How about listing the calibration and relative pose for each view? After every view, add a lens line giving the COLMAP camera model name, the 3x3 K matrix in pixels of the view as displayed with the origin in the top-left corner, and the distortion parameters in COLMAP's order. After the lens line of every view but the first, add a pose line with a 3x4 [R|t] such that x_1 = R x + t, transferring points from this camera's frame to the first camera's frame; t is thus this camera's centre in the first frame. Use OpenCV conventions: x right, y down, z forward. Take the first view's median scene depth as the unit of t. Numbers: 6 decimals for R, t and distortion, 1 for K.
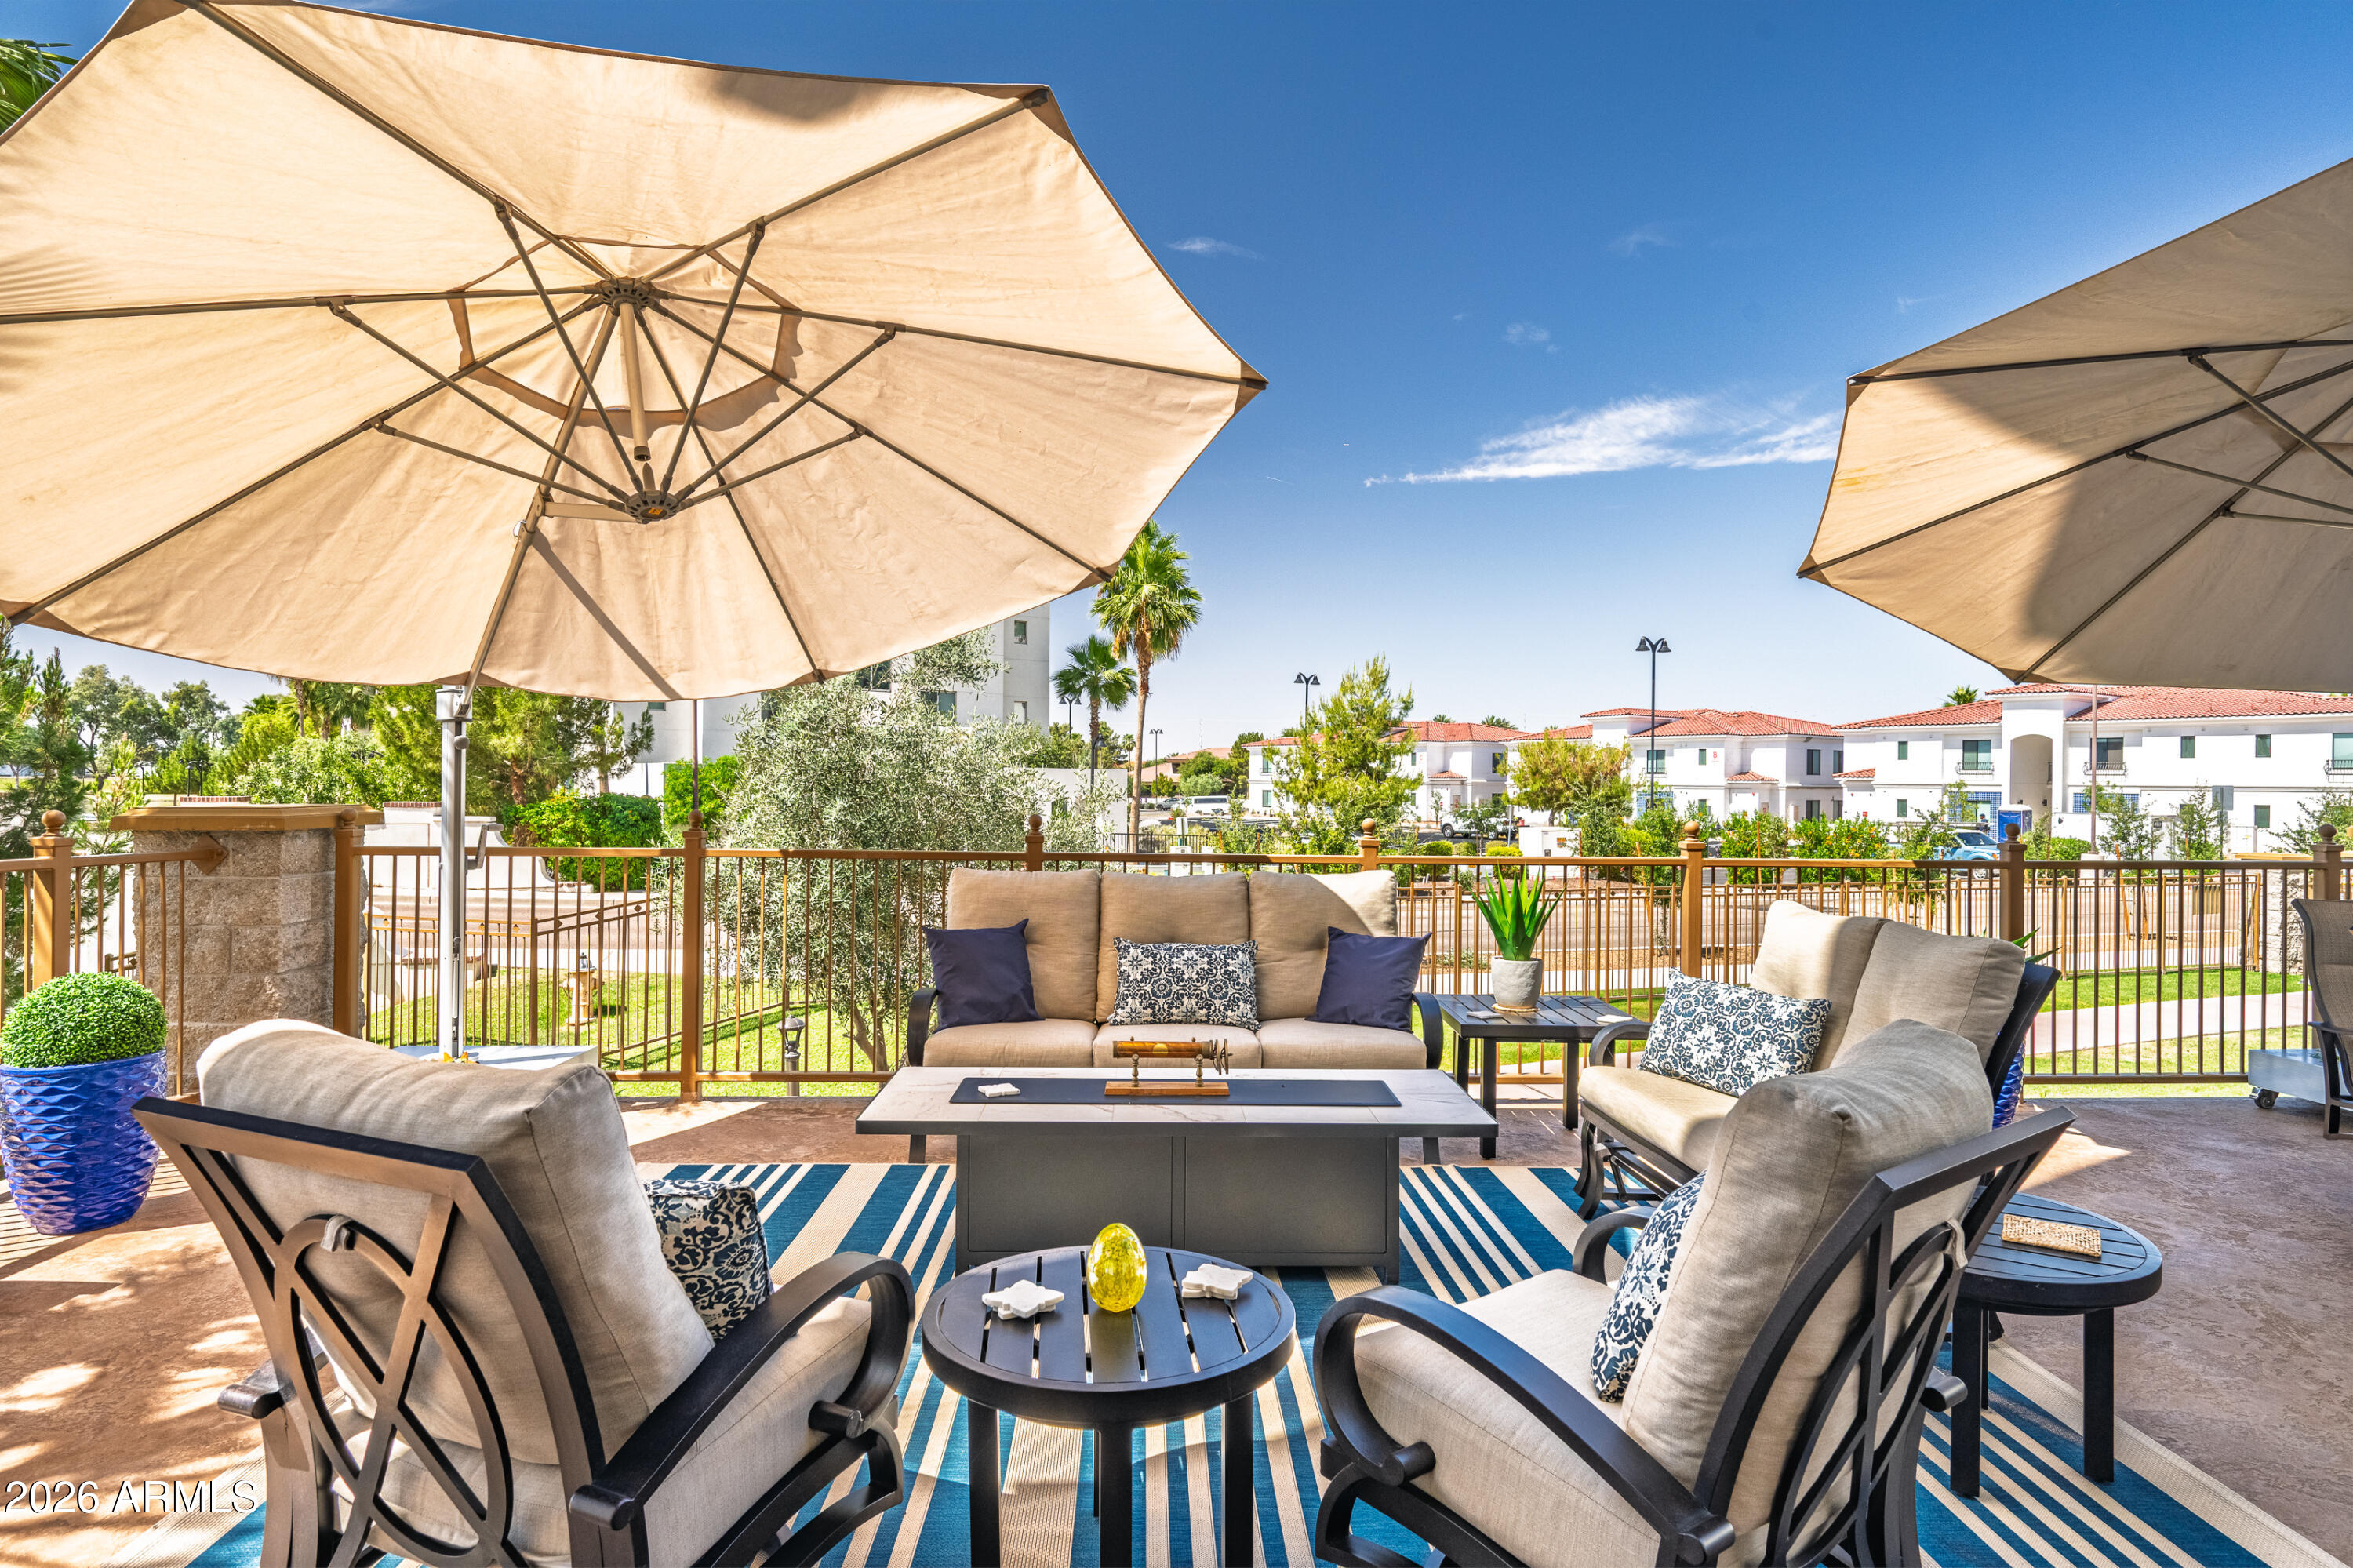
lens RADIAL K [[1280.1, 0, 1181.1], [0, 1280.1, 783.5], [0, 0, 1]] dist [0.013118, -0.009812]
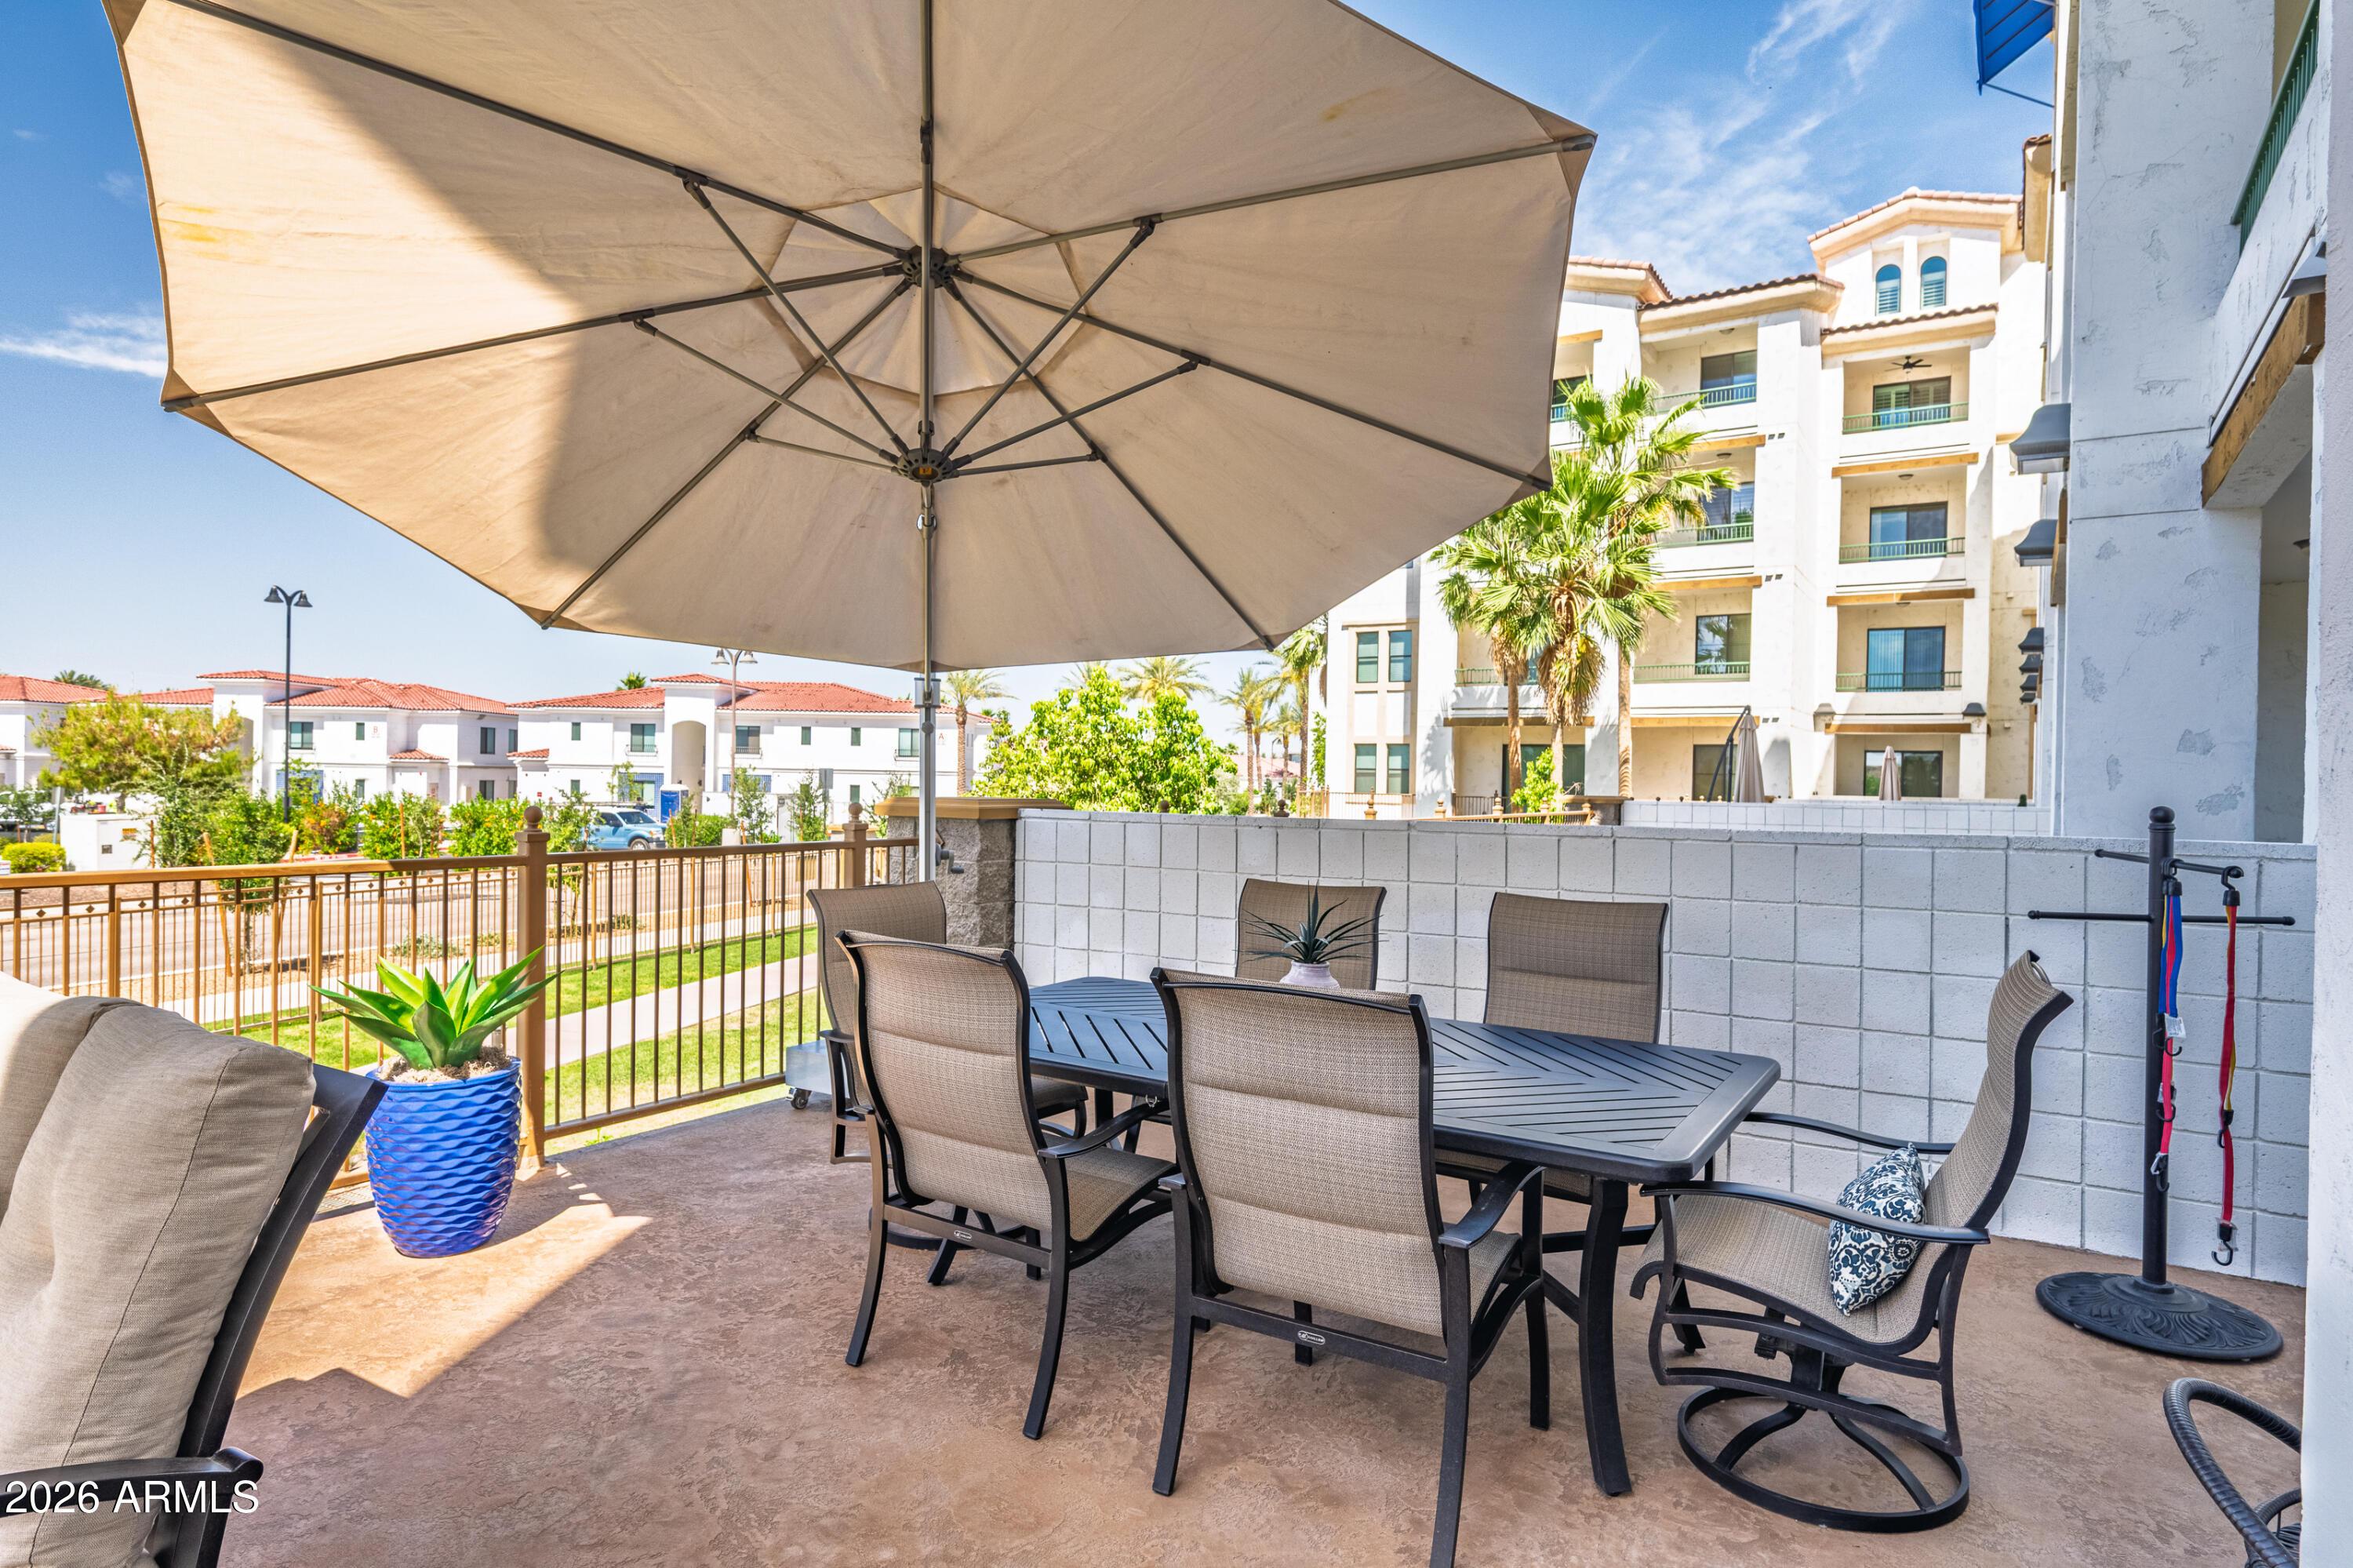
lens RADIAL K [[1280.1, 0, 1212.6], [0, 1280.1, 773.6], [0, 0, 1]] dist [0.013118, -0.009812]
pose [[0.567804, 0.005381, 0.823146, 0.265349], [-0.011562, 0.999932, 0.001439, 0.005655], [-0.823083, -0.010334, 0.567828, 0.245921]]
